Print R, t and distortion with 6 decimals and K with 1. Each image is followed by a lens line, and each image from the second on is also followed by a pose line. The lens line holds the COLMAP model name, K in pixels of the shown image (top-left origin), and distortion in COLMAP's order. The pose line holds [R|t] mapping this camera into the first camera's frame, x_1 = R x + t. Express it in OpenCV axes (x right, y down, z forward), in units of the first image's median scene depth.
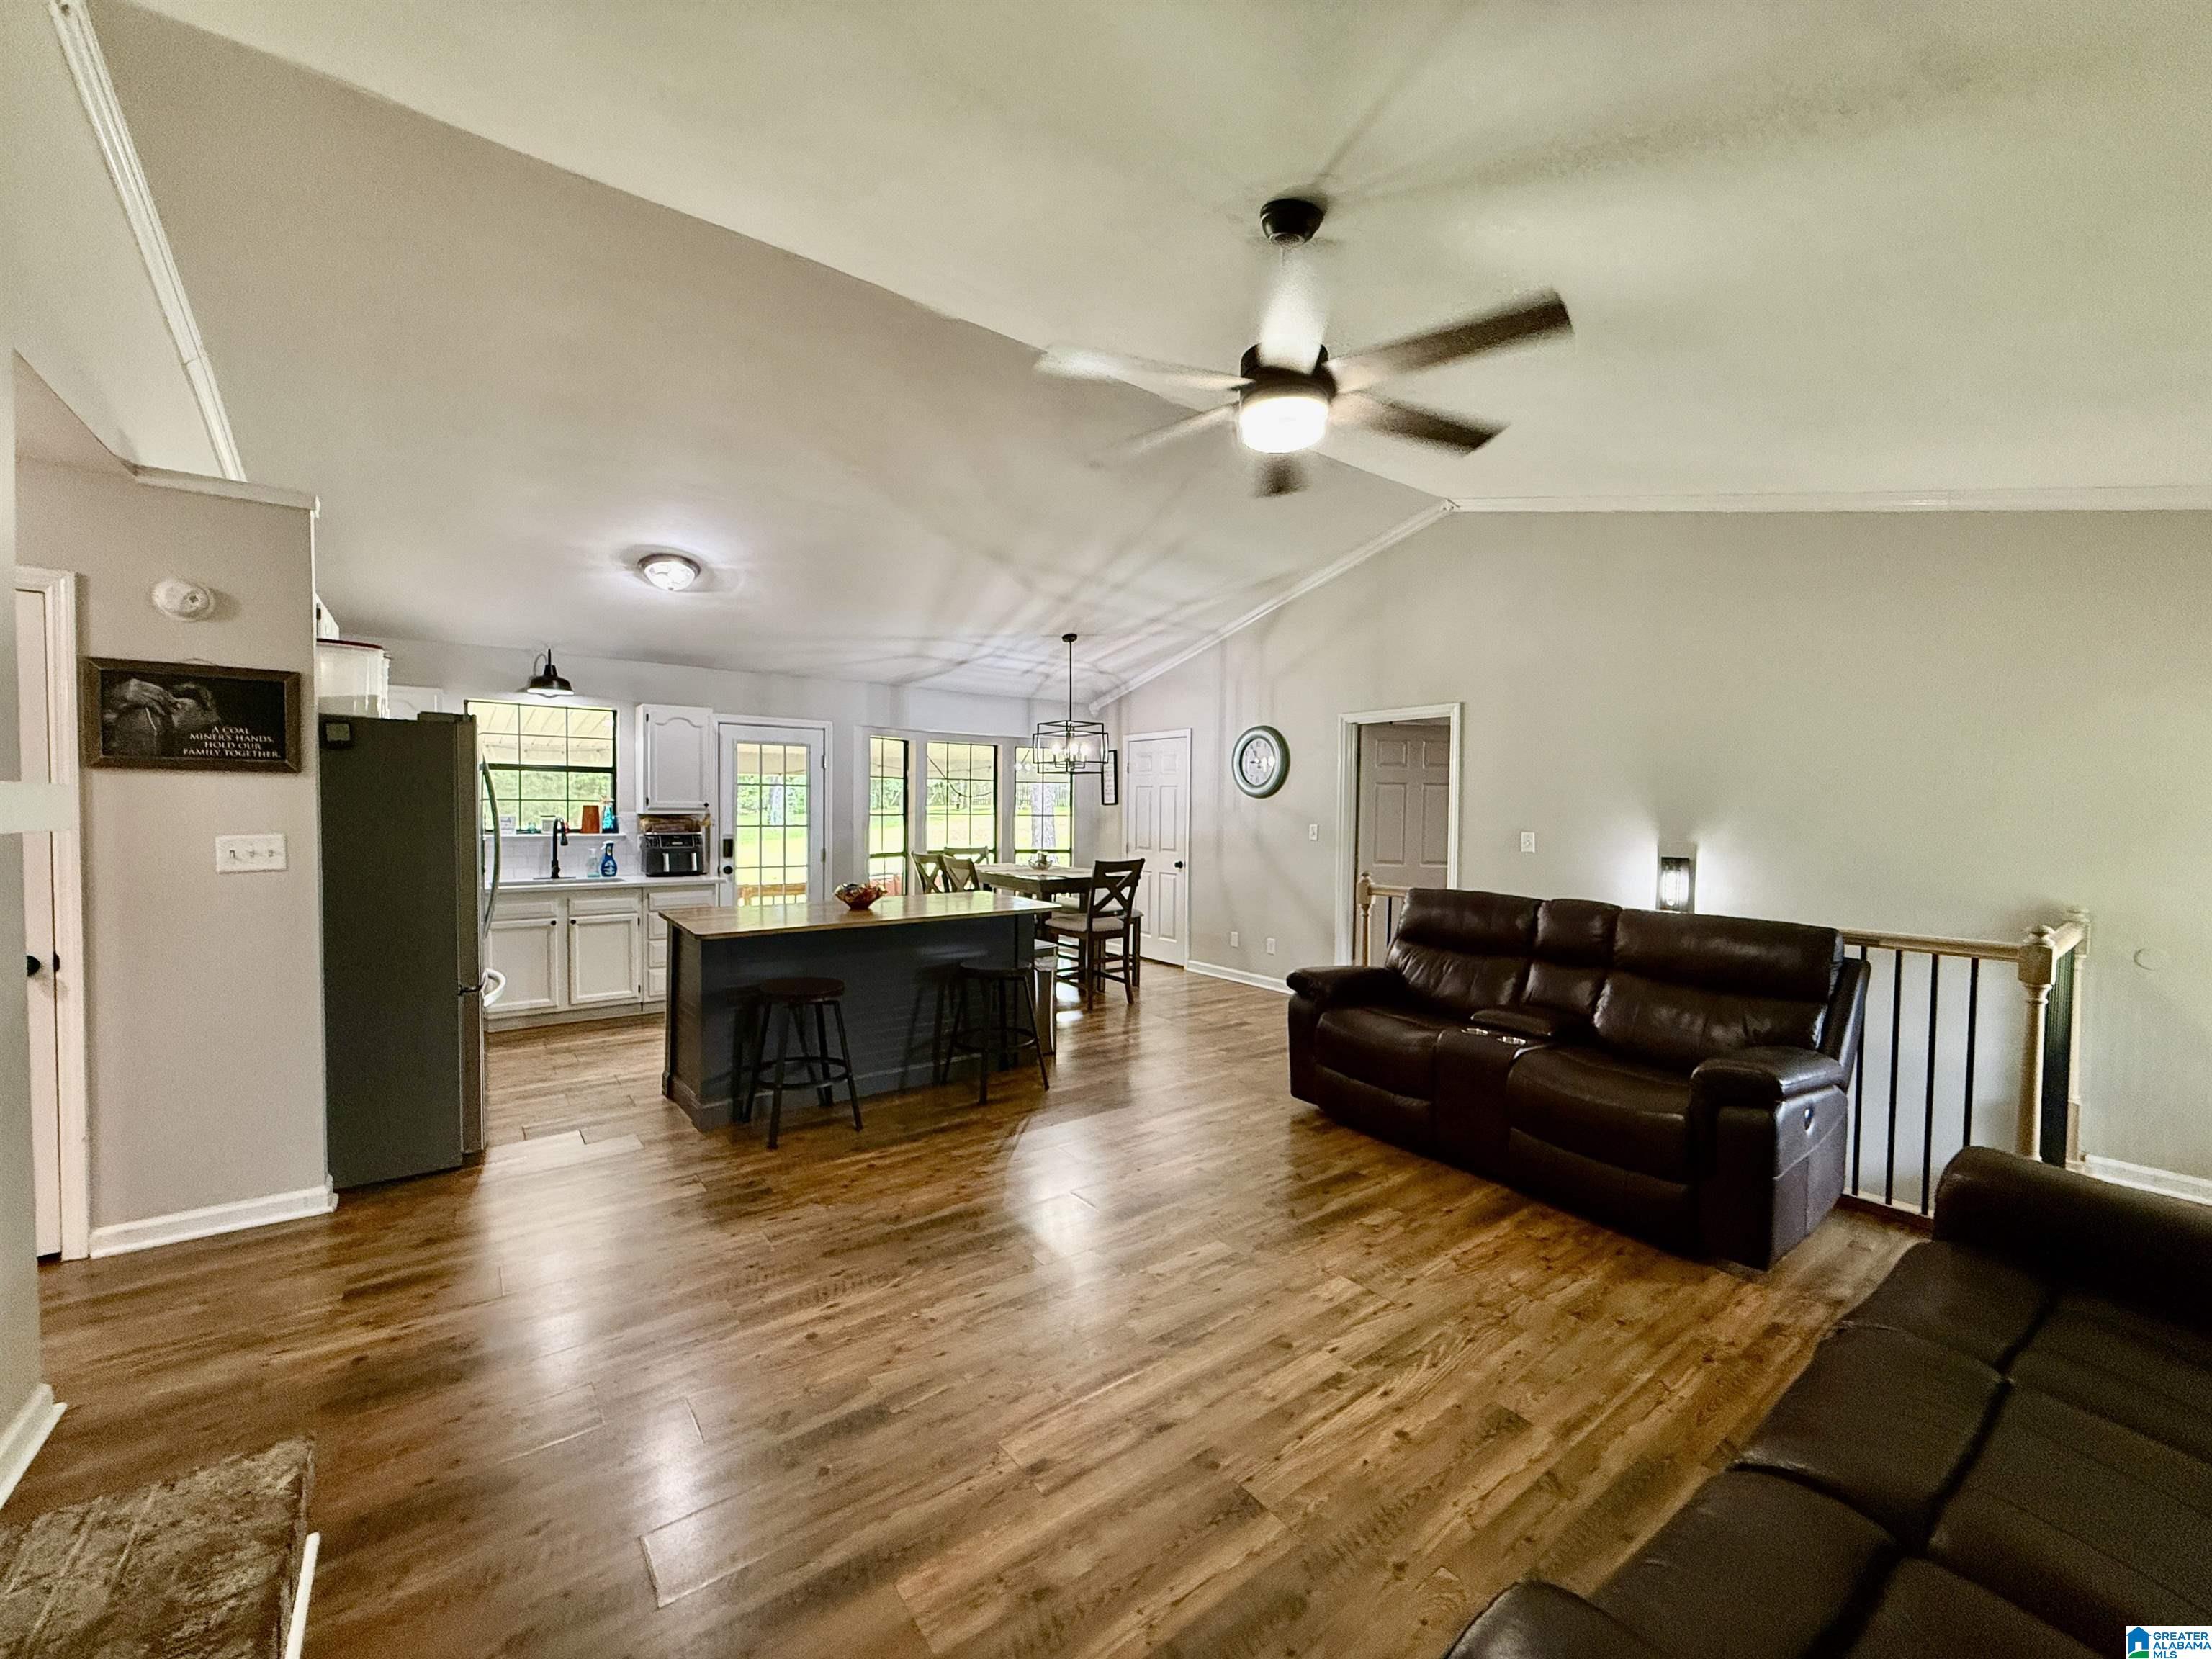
lens RADIAL K [[880.0, 0, 1100.8], [0, 880.0, 831.1], [0, 0, 1]] dist [-0.000048, 0.000159]
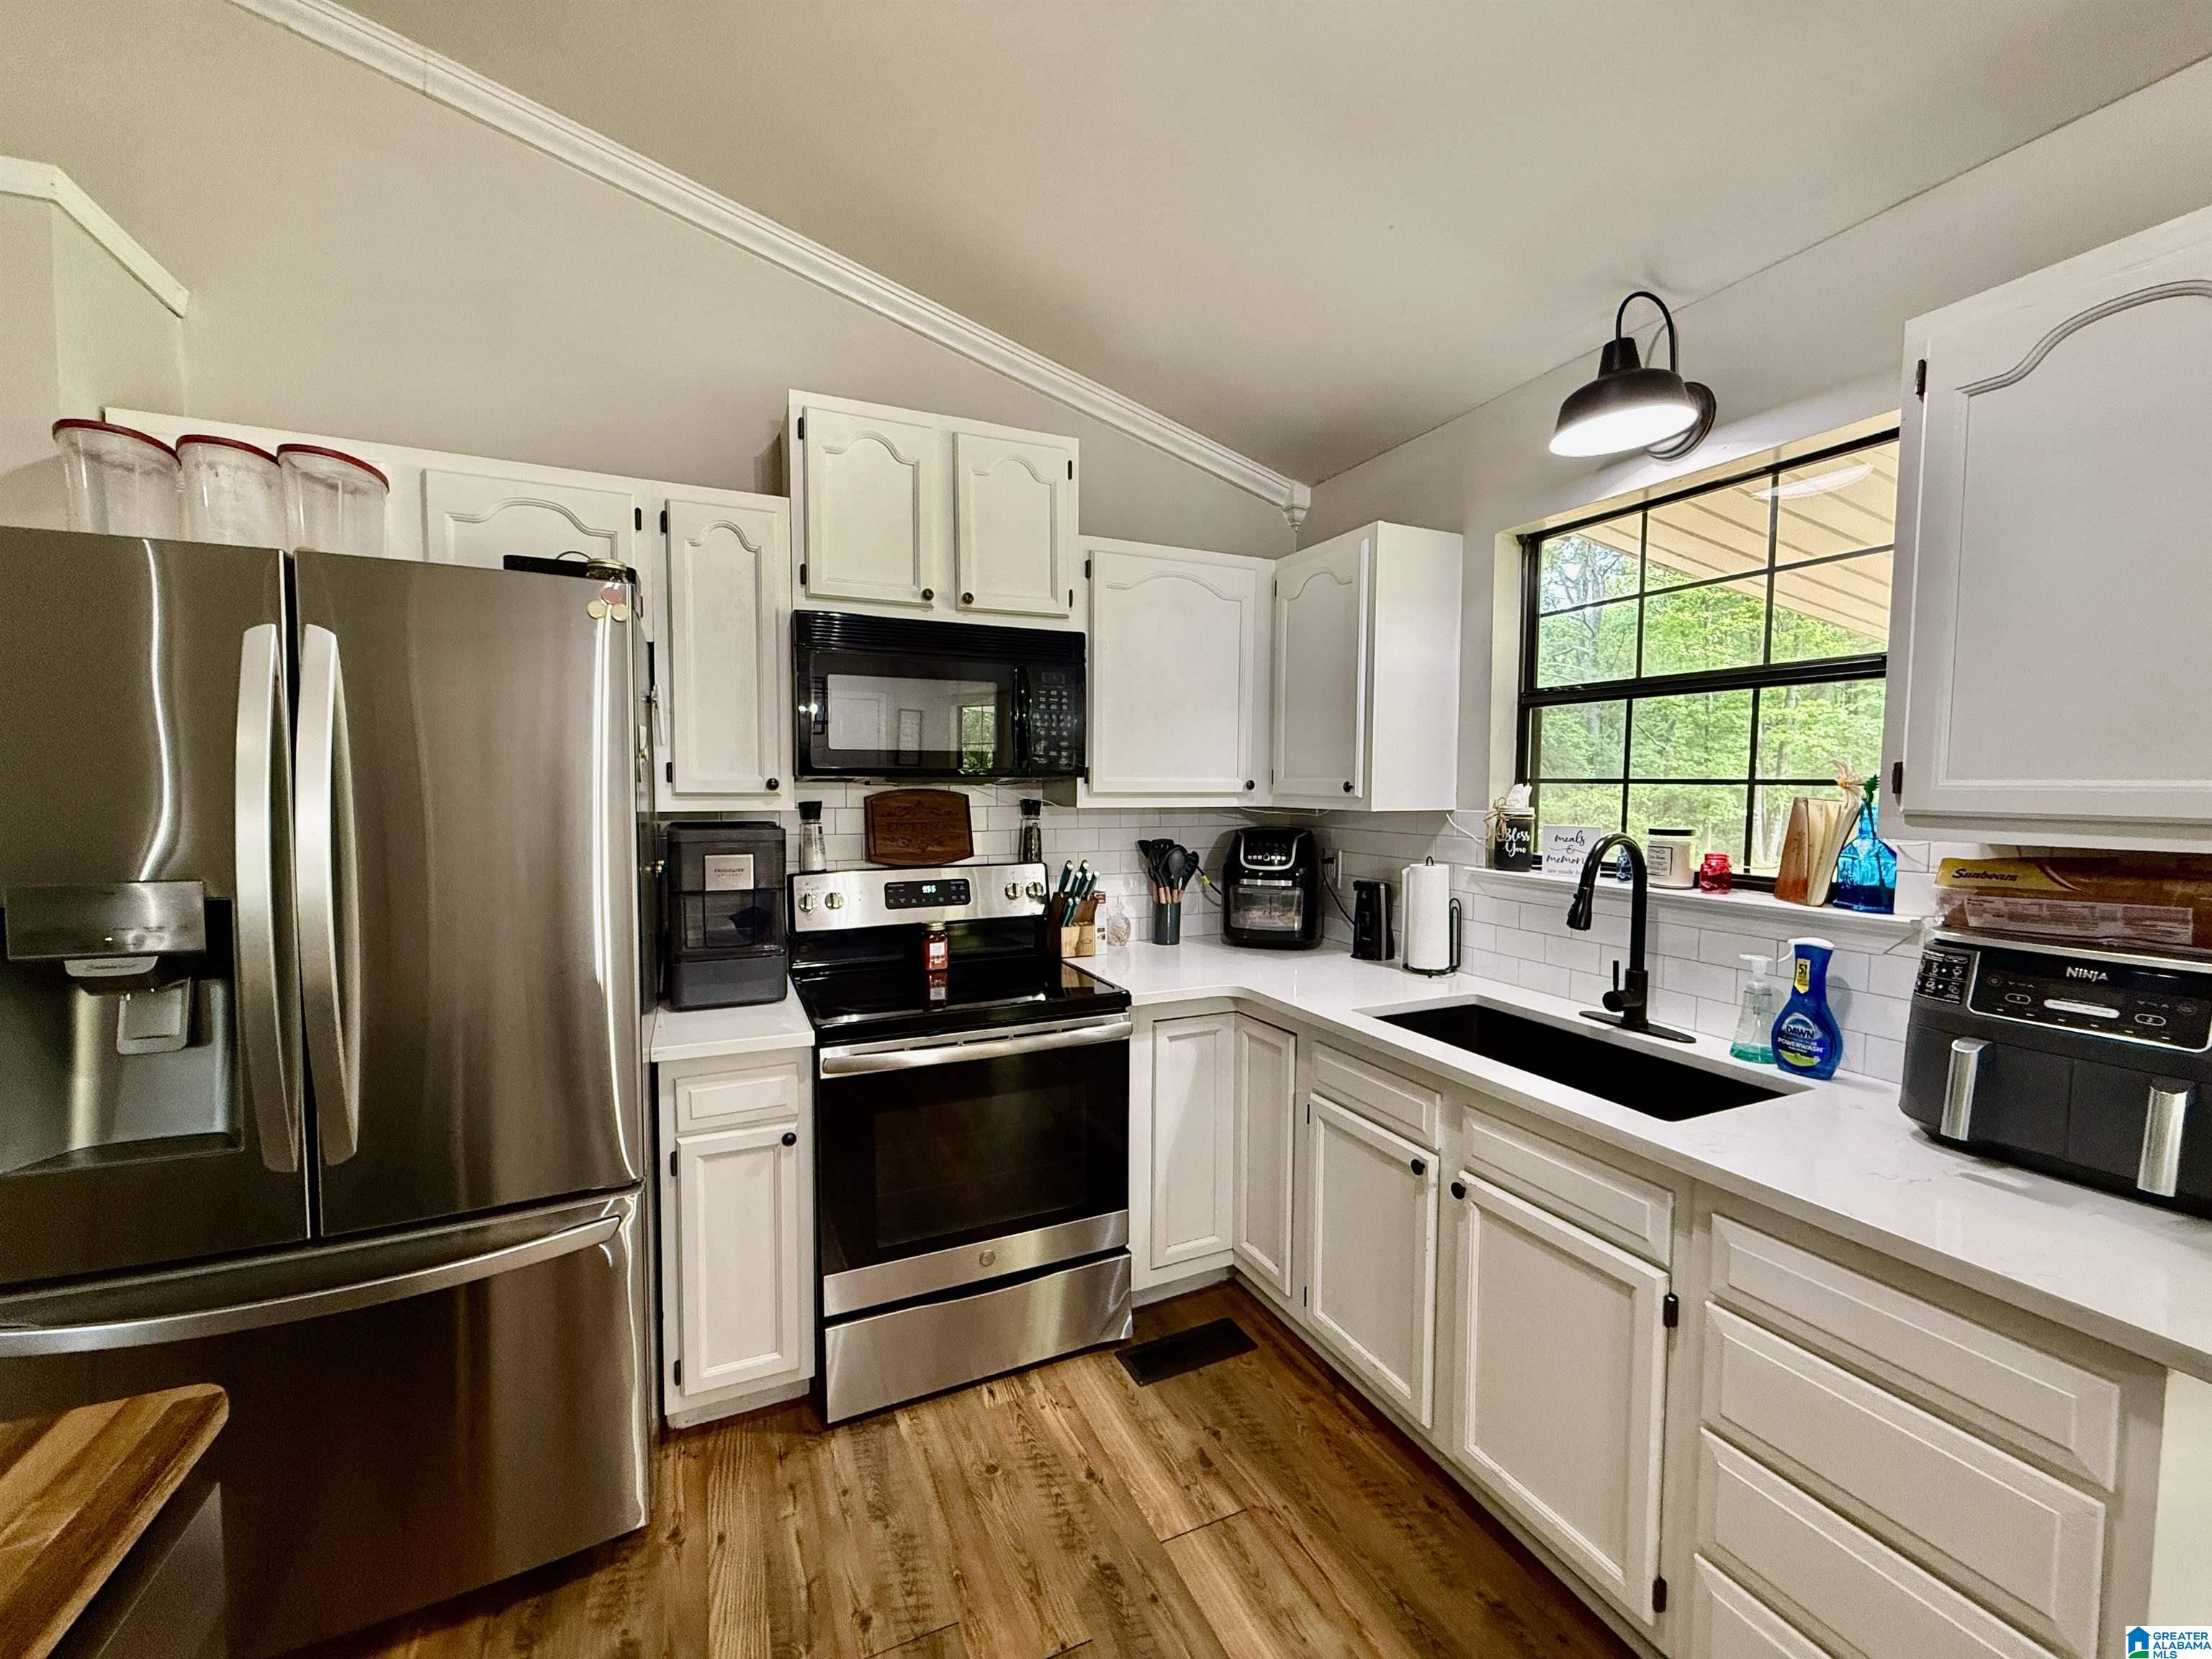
lens RADIAL K [[880.0, 0, 1100.4], [0, 880.0, 832.2], [0, 0, 1]] dist [-0.000048, 0.000159]
pose [[-0.216373, 0.043127, -0.975358, -0.293020], [-0.036570, 0.997965, 0.052240, -0.028362], [0.975626, 0.046973, -0.214355, 0.948765]]
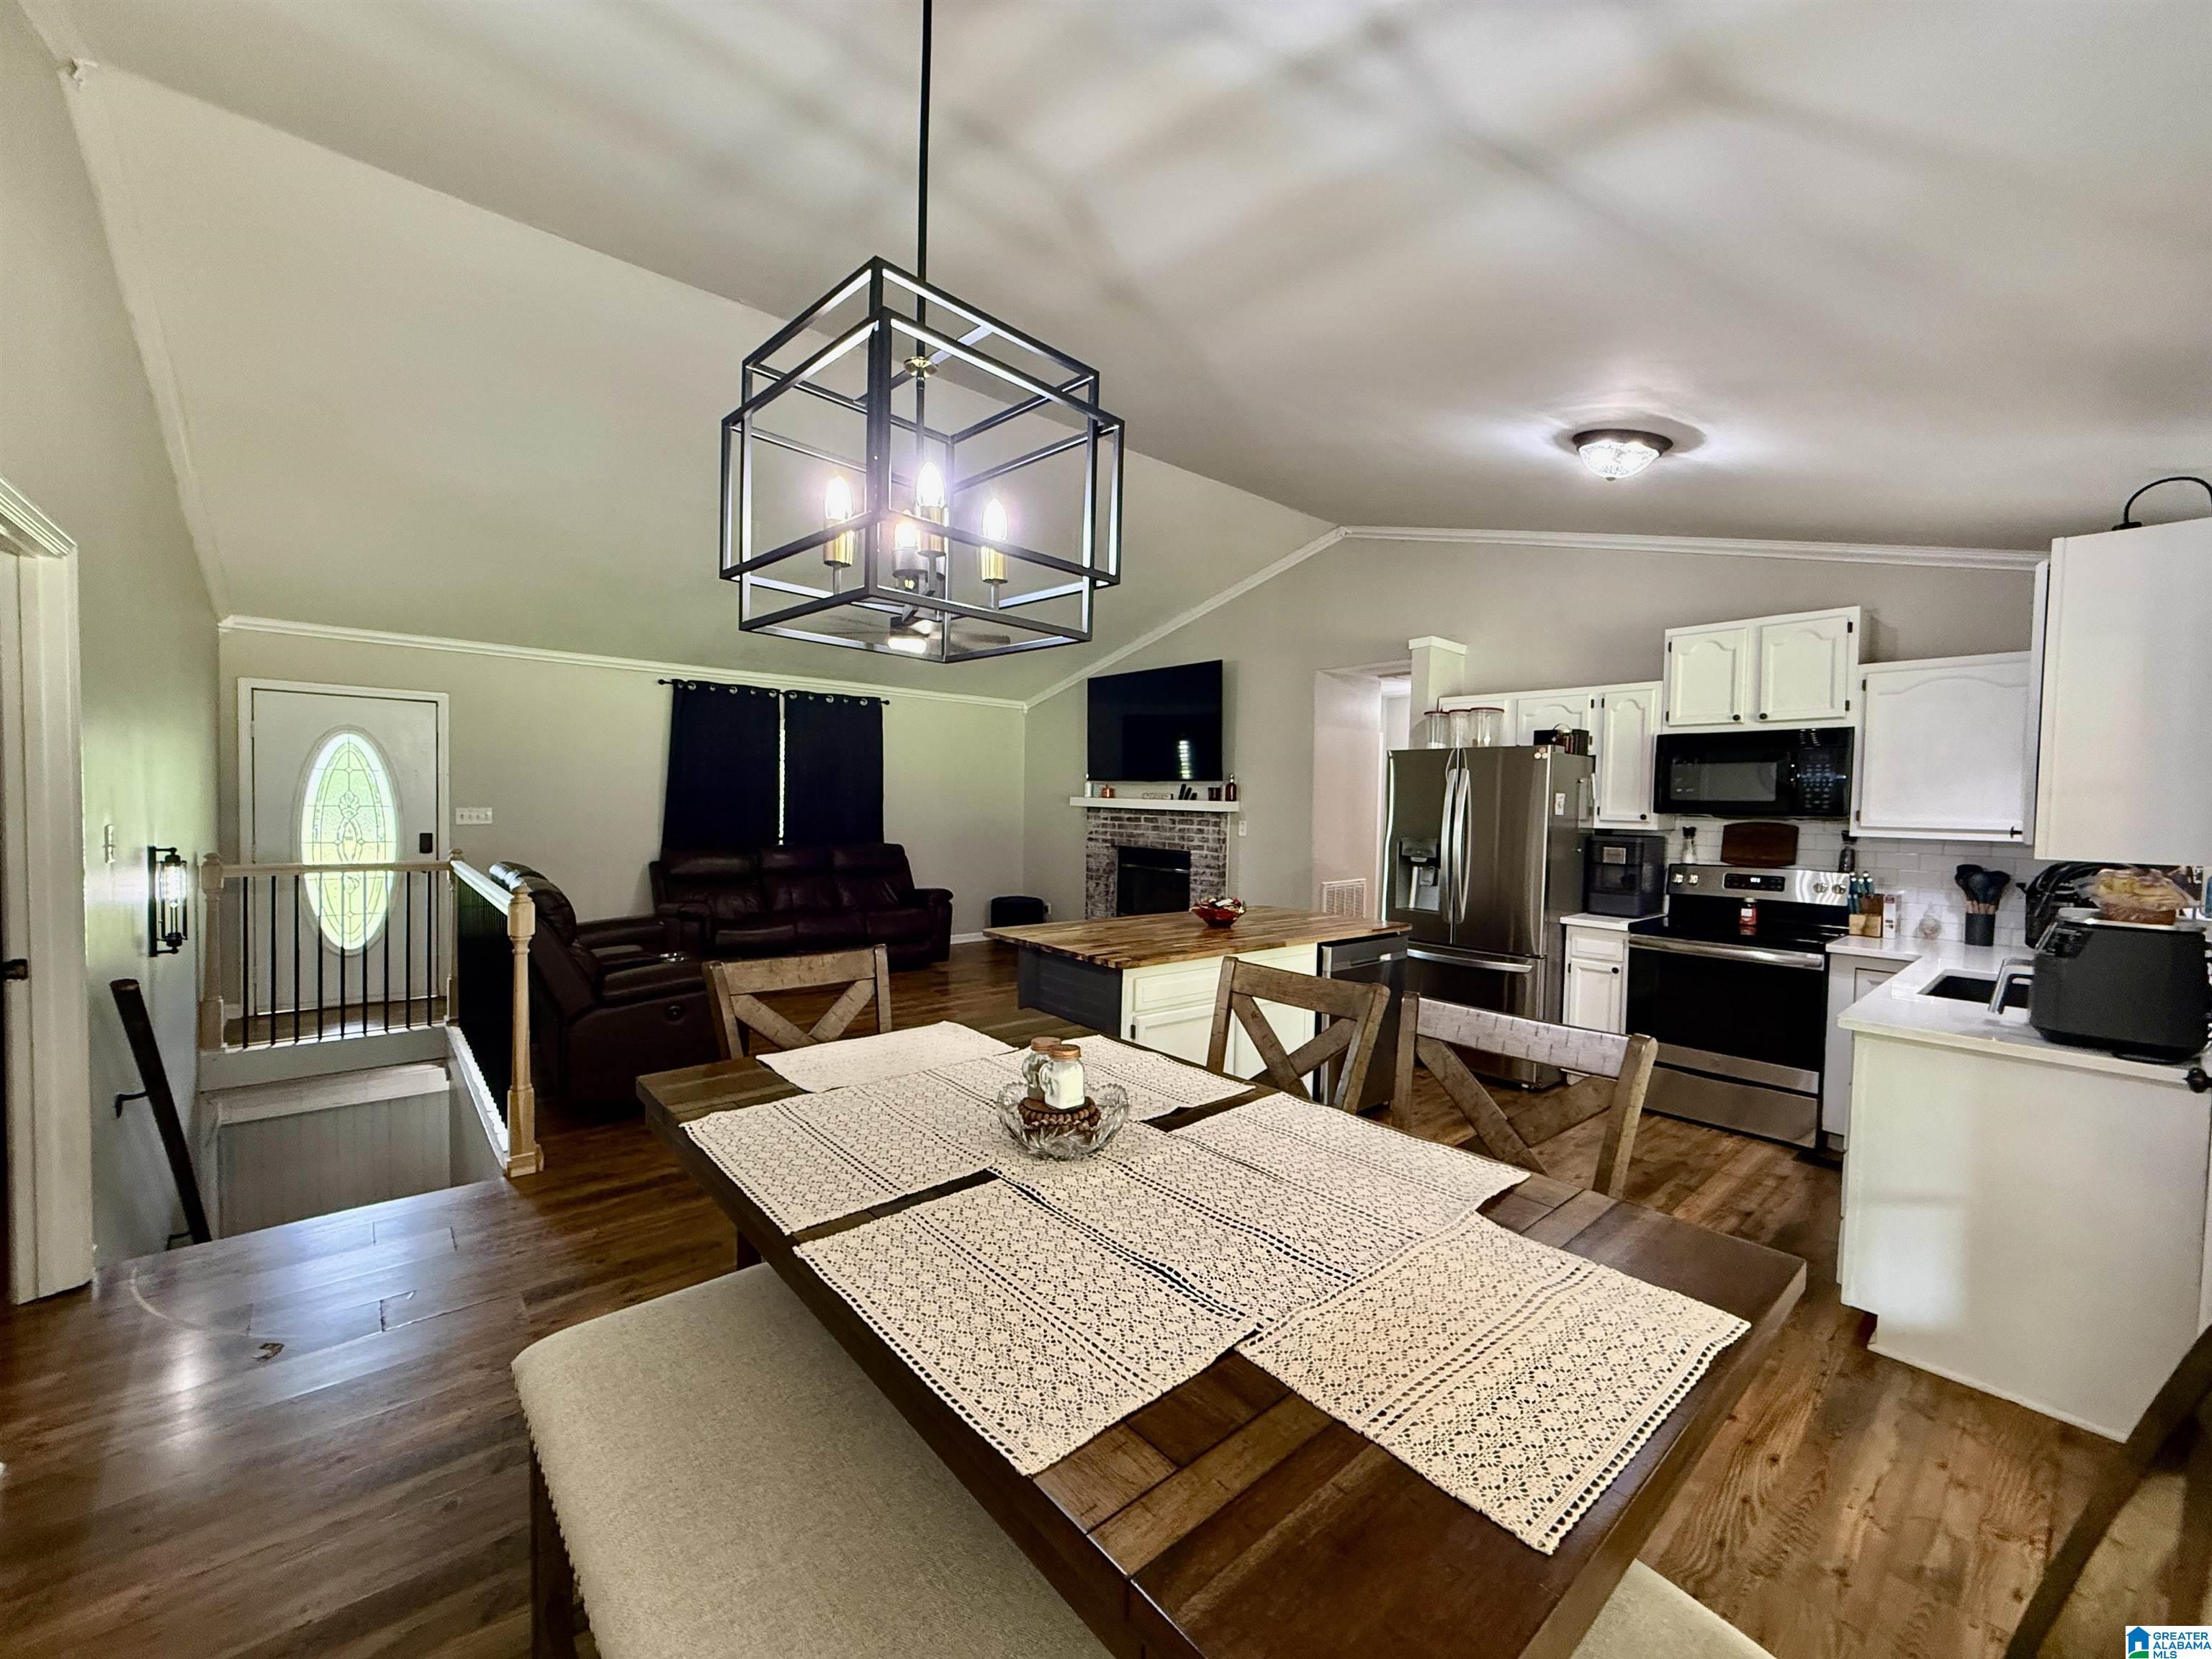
lens RADIAL K [[880.0, 0, 1100.0], [0, 880.0, 830.6], [0, 0, 1]] dist [-0.000048, 0.000159]
pose [[-0.997323, -0.027962, -0.067566, -0.078869], [-0.032179, 0.997548, 0.062155, -0.045929], [0.065662, 0.064163, -0.995777, 1.508065]]
